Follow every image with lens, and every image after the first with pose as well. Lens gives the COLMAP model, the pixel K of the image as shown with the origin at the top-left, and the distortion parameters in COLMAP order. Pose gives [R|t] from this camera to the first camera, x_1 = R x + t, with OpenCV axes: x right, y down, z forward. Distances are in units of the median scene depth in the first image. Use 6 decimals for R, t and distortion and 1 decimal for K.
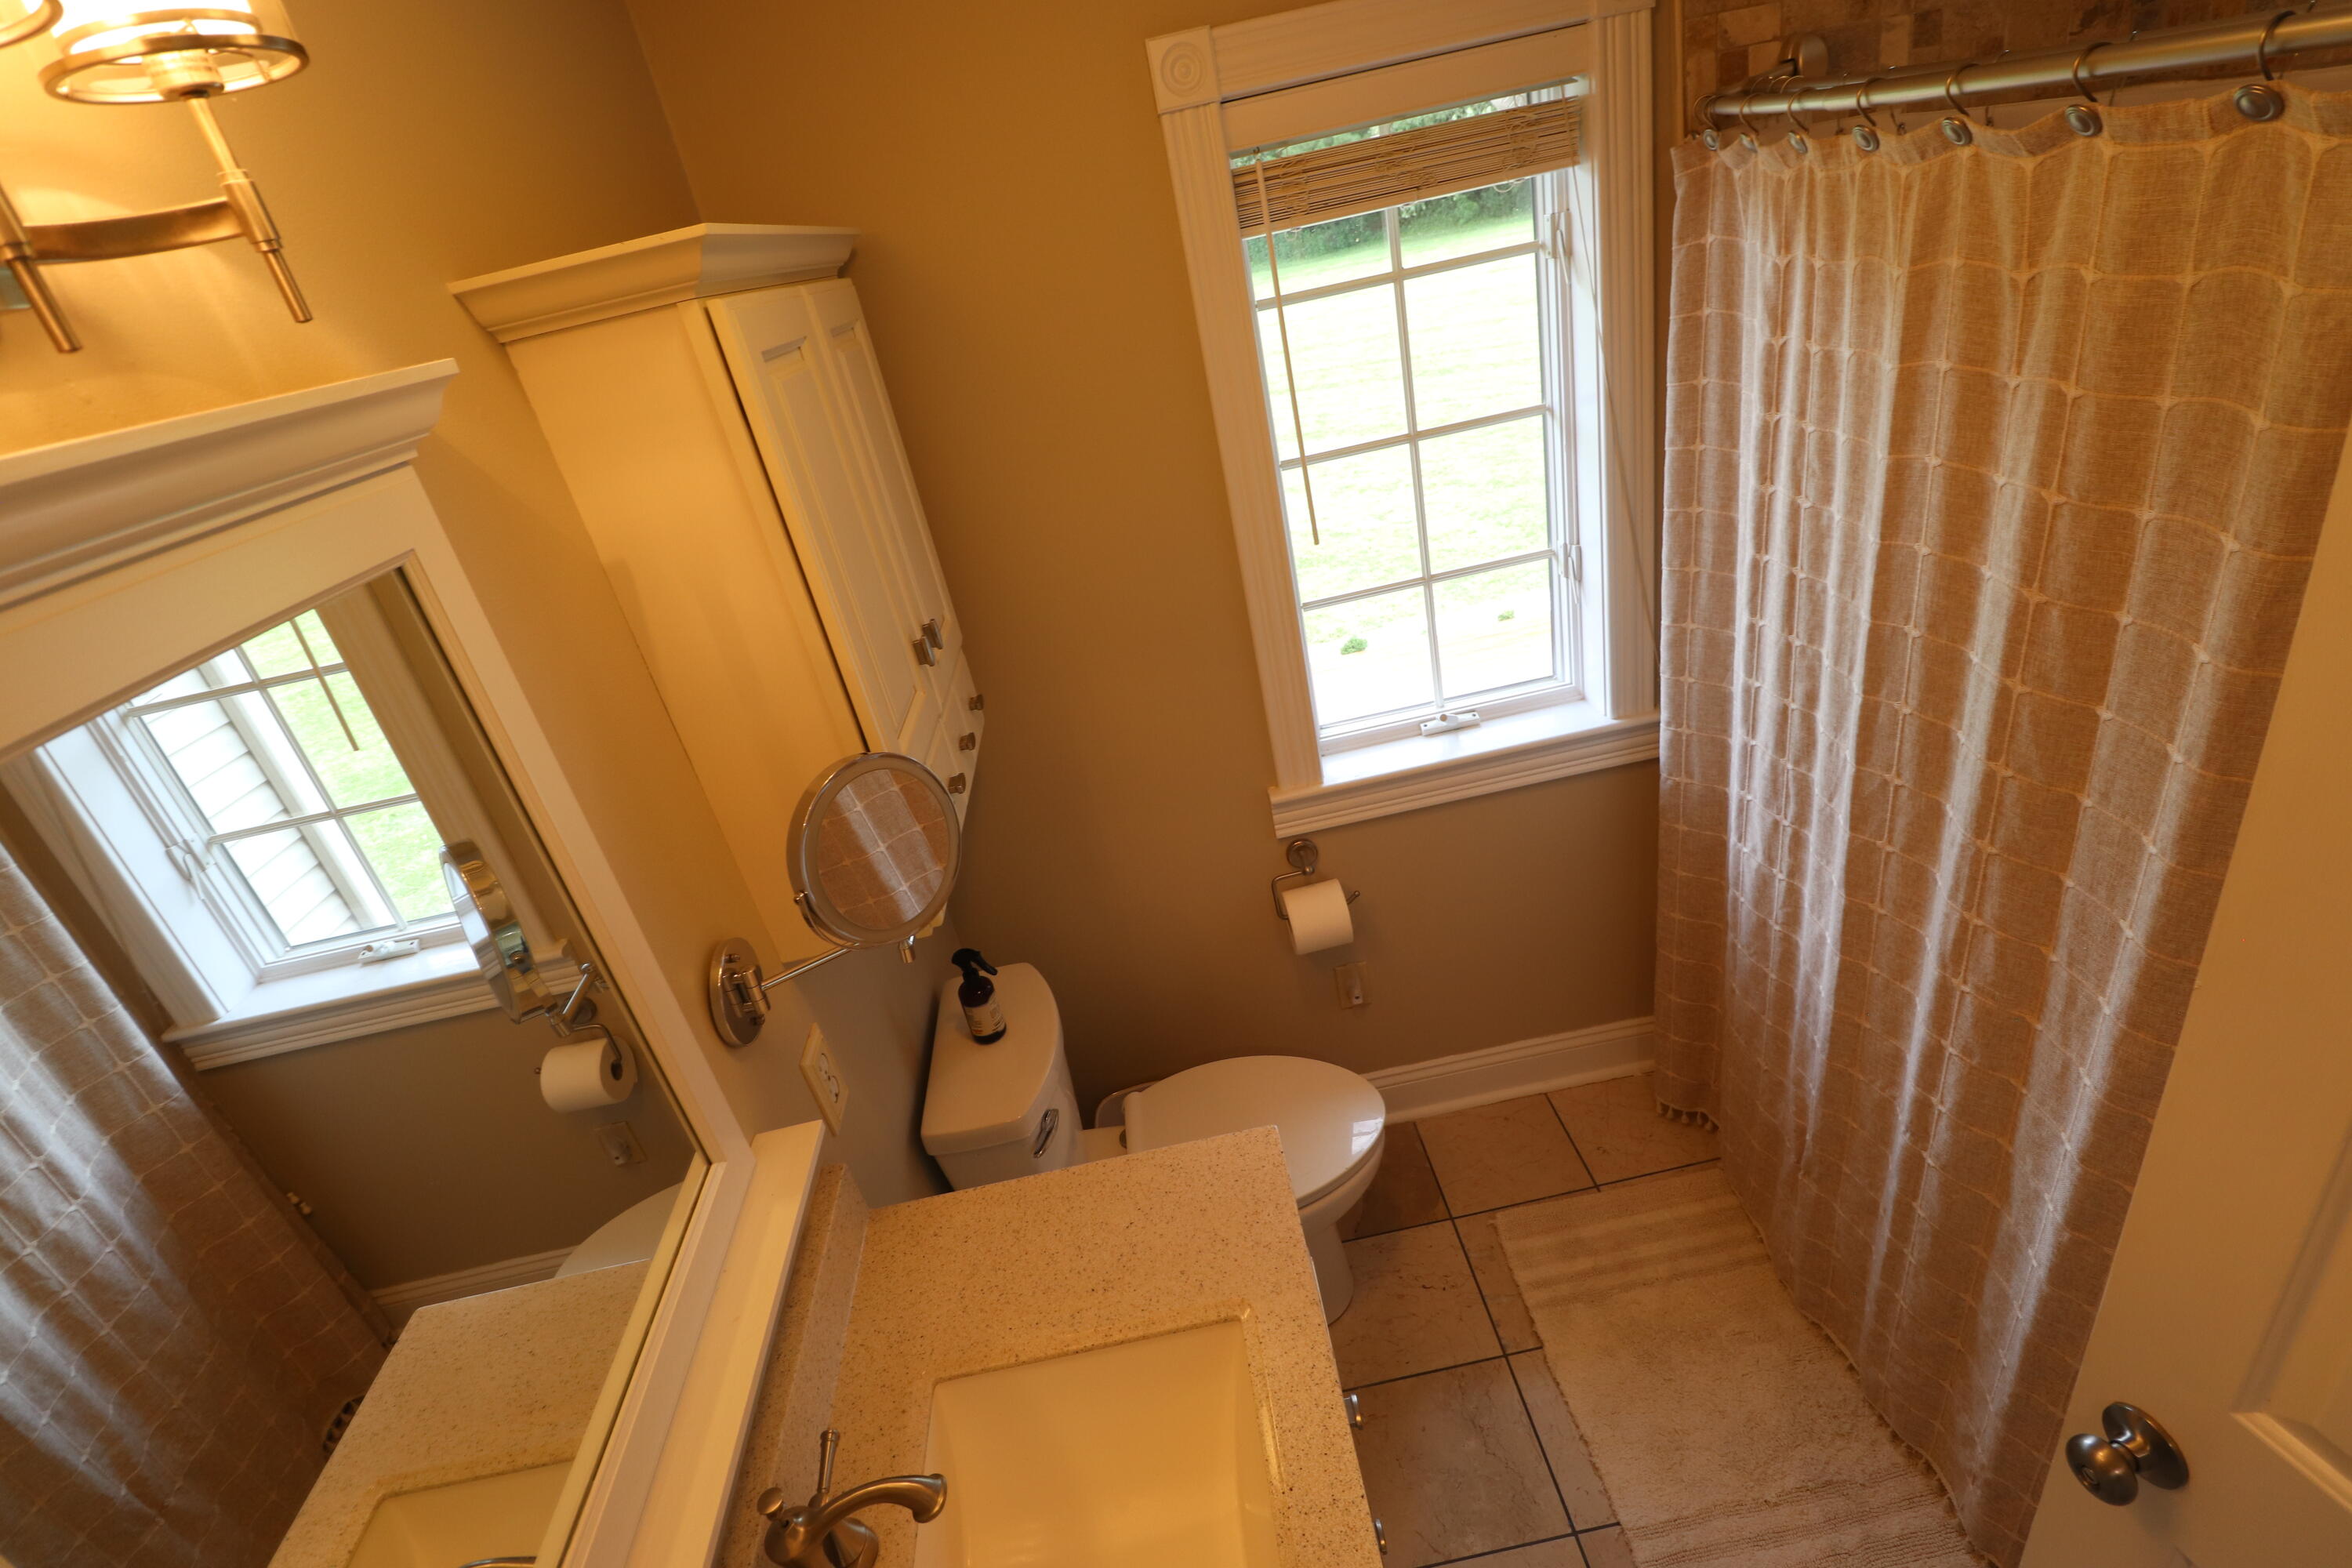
lens RADIAL K [[1087.1, 0, 1176.6], [0, 1087.1, 780.3], [0, 0, 1]] dist [-0.006727, -0.009871]
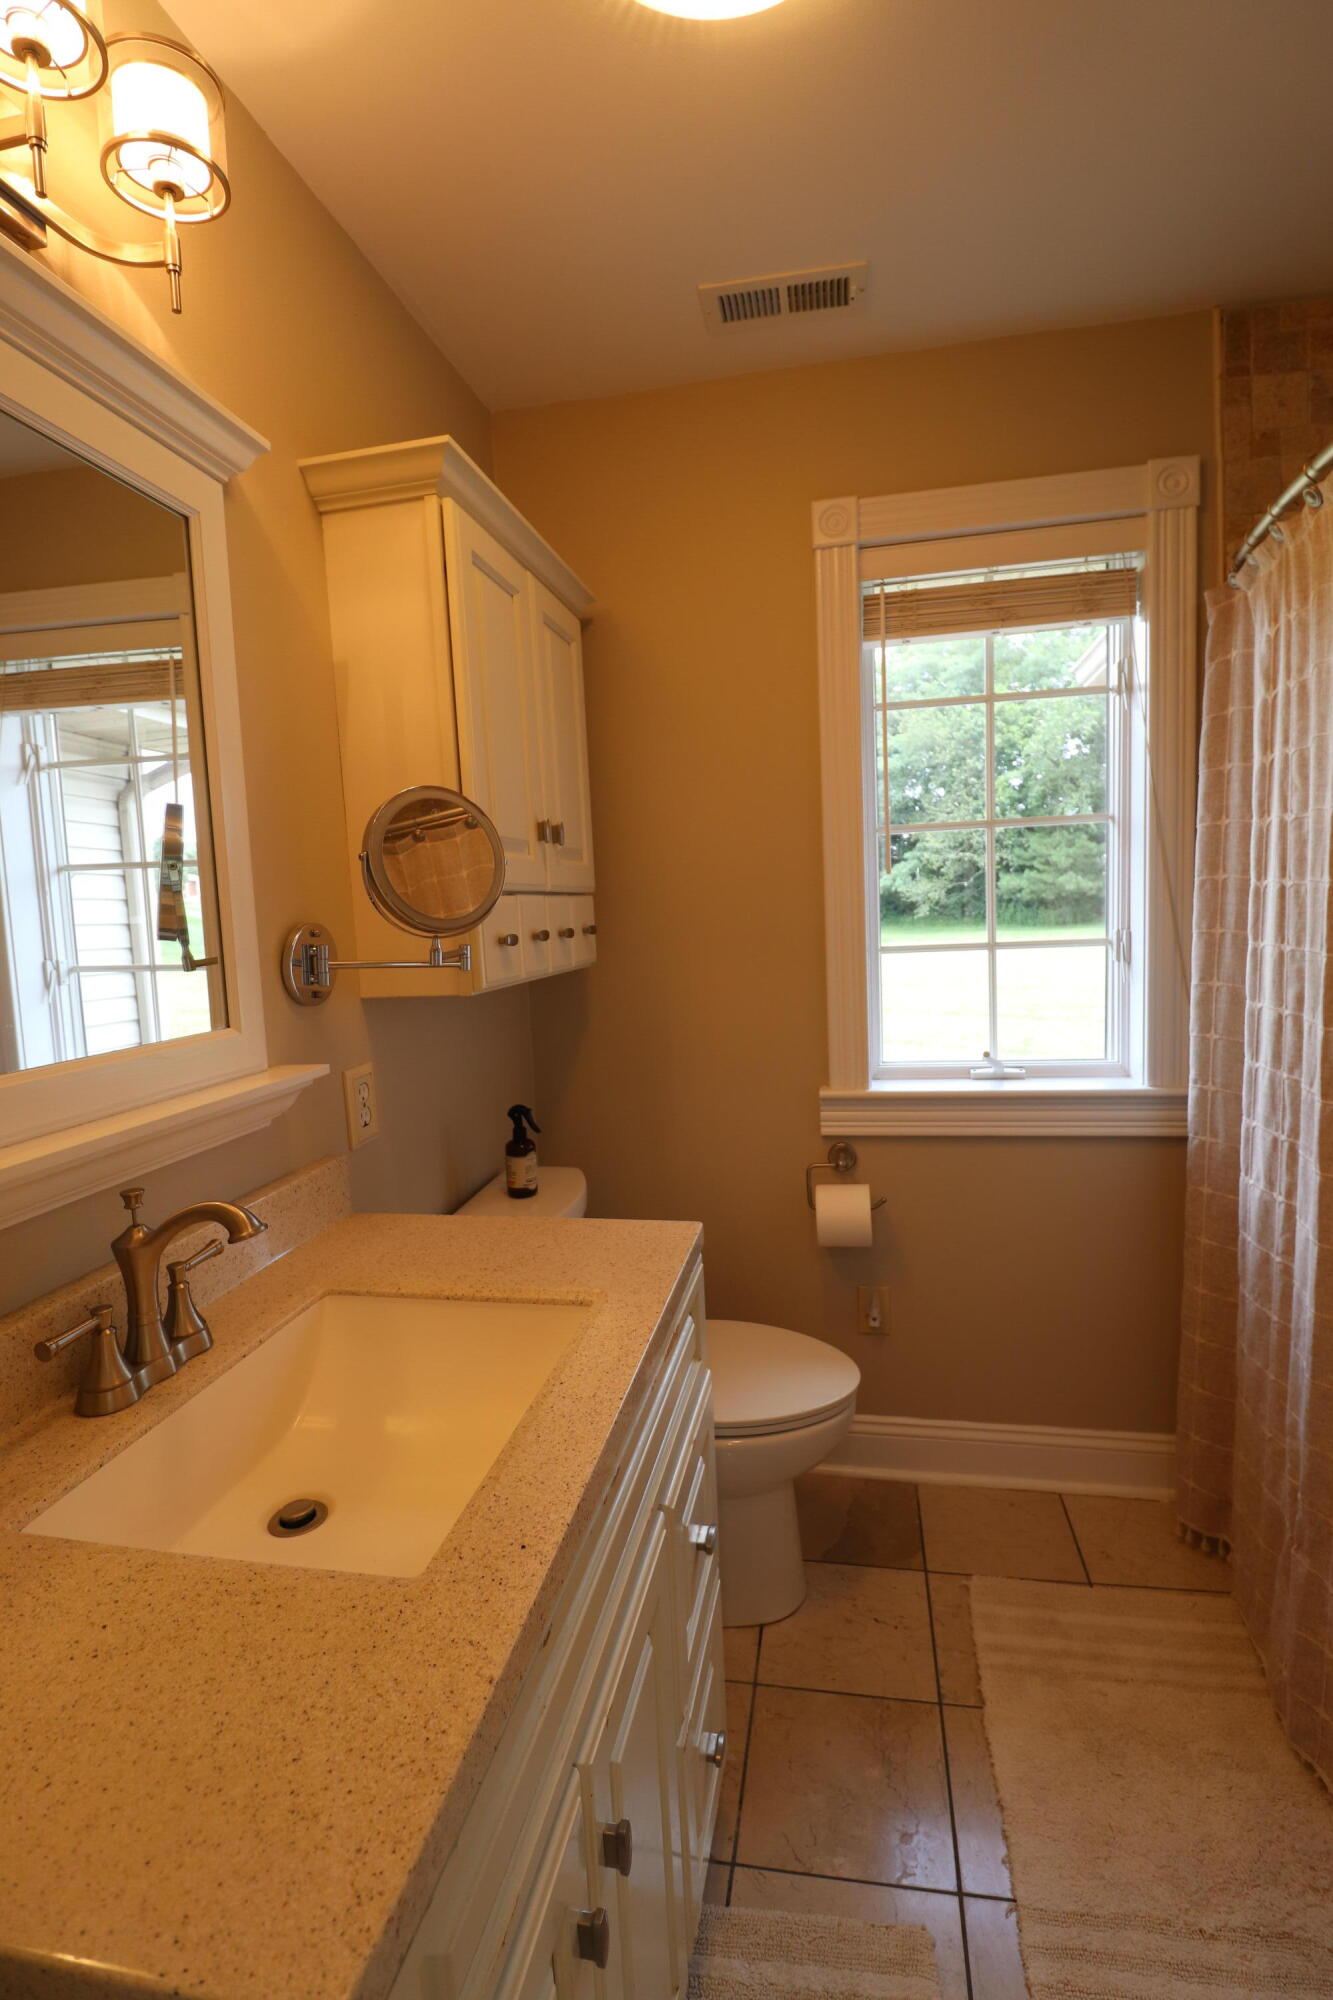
lens RADIAL K [[924.4, 0, 671.5], [0, 924.4, 1004.9], [0, 0, 1]] dist [-0.006727, -0.009871]
pose [[0.949986, 0.180388, -0.254926, 0.190898], [-0.254525, 0.920223, -0.297334, 0.294685], [0.180954, 0.347348, 0.920112, 0.048914]]
